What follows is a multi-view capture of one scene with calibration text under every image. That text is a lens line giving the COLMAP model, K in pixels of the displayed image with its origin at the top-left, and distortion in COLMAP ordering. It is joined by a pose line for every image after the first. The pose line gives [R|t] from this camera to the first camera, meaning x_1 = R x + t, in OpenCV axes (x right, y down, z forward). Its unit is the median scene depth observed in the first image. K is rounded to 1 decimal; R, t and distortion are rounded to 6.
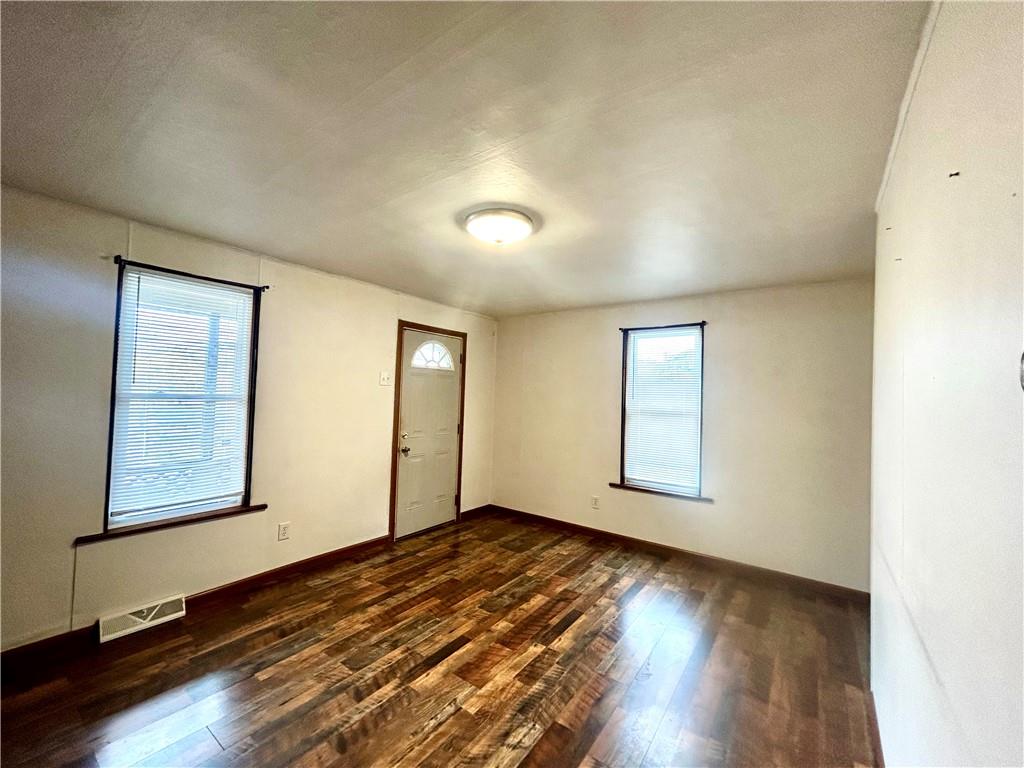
lens RADIAL K [[412.5, 0, 507.0], [0, 412.5, 384.1], [0, 0, 1]] dist [-0.000446, -0.000826]
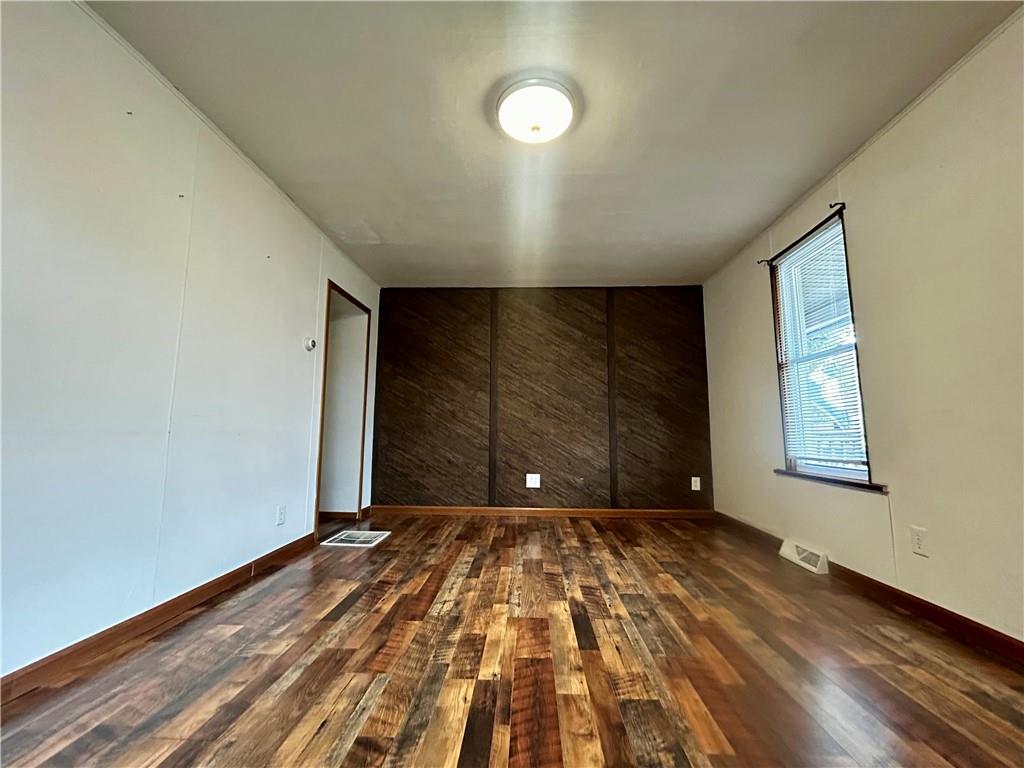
lens RADIAL K [[412.5, 0, 506.7], [0, 412.5, 382.6], [0, 0, 1]] dist [-0.000446, -0.000826]
pose [[-0.833414, -0.101810, -0.543191, 0.460014], [-0.019340, 0.987656, -0.155443, 0.326341], [0.552311, -0.119043, -0.825095, 1.680421]]
